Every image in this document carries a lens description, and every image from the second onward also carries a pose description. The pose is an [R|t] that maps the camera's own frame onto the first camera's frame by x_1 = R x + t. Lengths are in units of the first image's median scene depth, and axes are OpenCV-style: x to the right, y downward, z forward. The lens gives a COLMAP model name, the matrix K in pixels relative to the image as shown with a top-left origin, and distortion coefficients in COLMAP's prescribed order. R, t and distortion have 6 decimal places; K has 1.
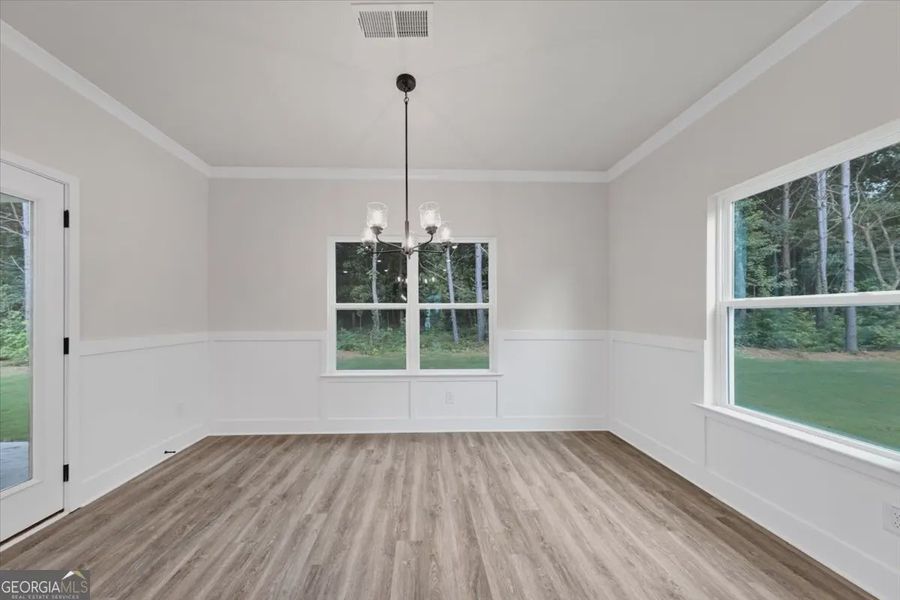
lens RADIAL K [[293.6, 0, 433.6], [0, 293.6, 315.5], [0, 0, 1]] dist [0.014242, -0.000064]
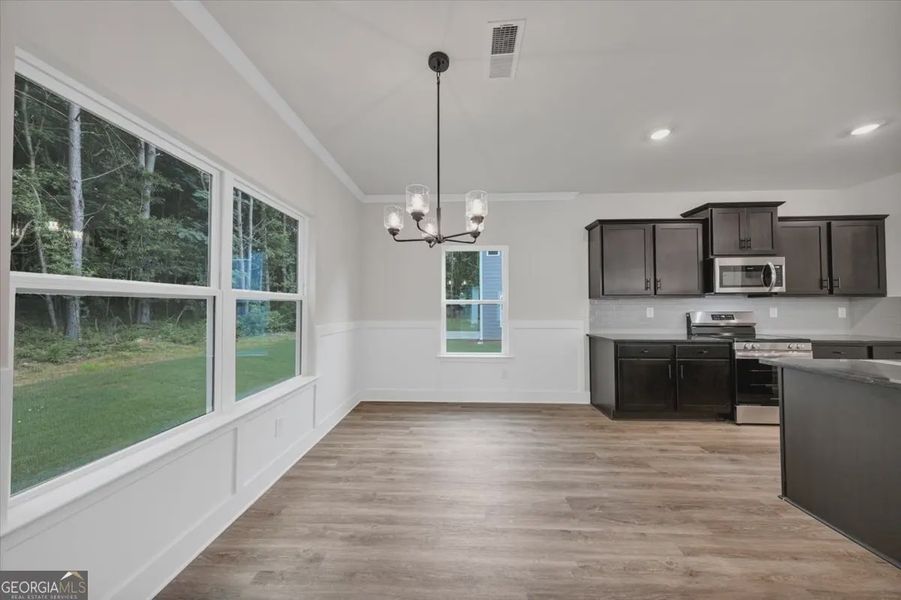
lens RADIAL K [[284.1, 0, 448.4], [0, 284.1, 301.6], [0, 0, 1]] dist [0.001713, 0.000065]
pose [[0.079851, 0.020261, 0.996601, -0.798964], [0.004068, 0.999778, -0.020652, -0.004215], [-0.996798, 0.005704, 0.079751, 0.737217]]
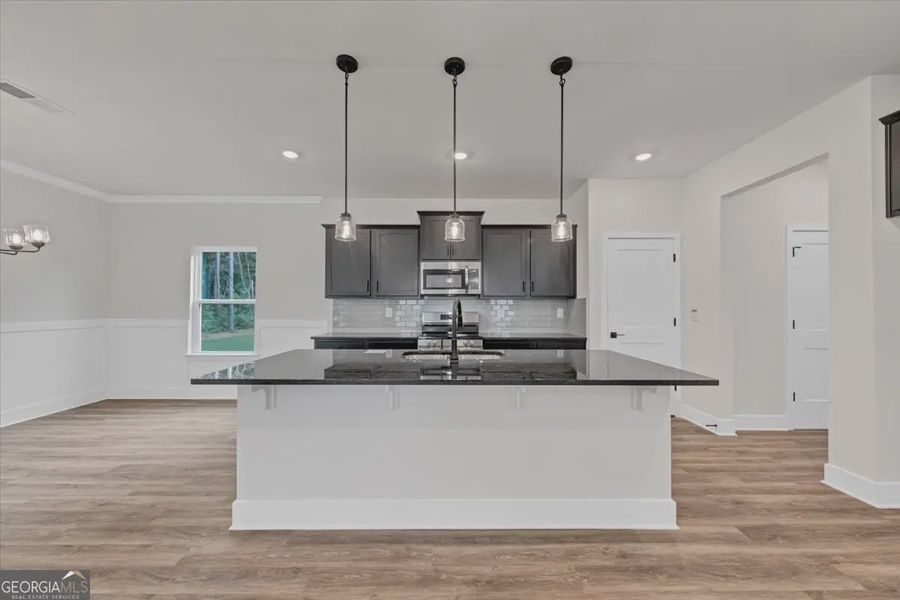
lens RADIAL K [[328.1, 0, 447.7], [0, 328.1, 302.6], [0, 0, 1]] dist [0.001323, 0.000156]
pose [[0.036456, 0.014929, 0.999224, -1.044120], [-0.000666, 0.999889, -0.014915, -0.001302], [-0.999335, -0.000122, 0.036462, -0.675460]]
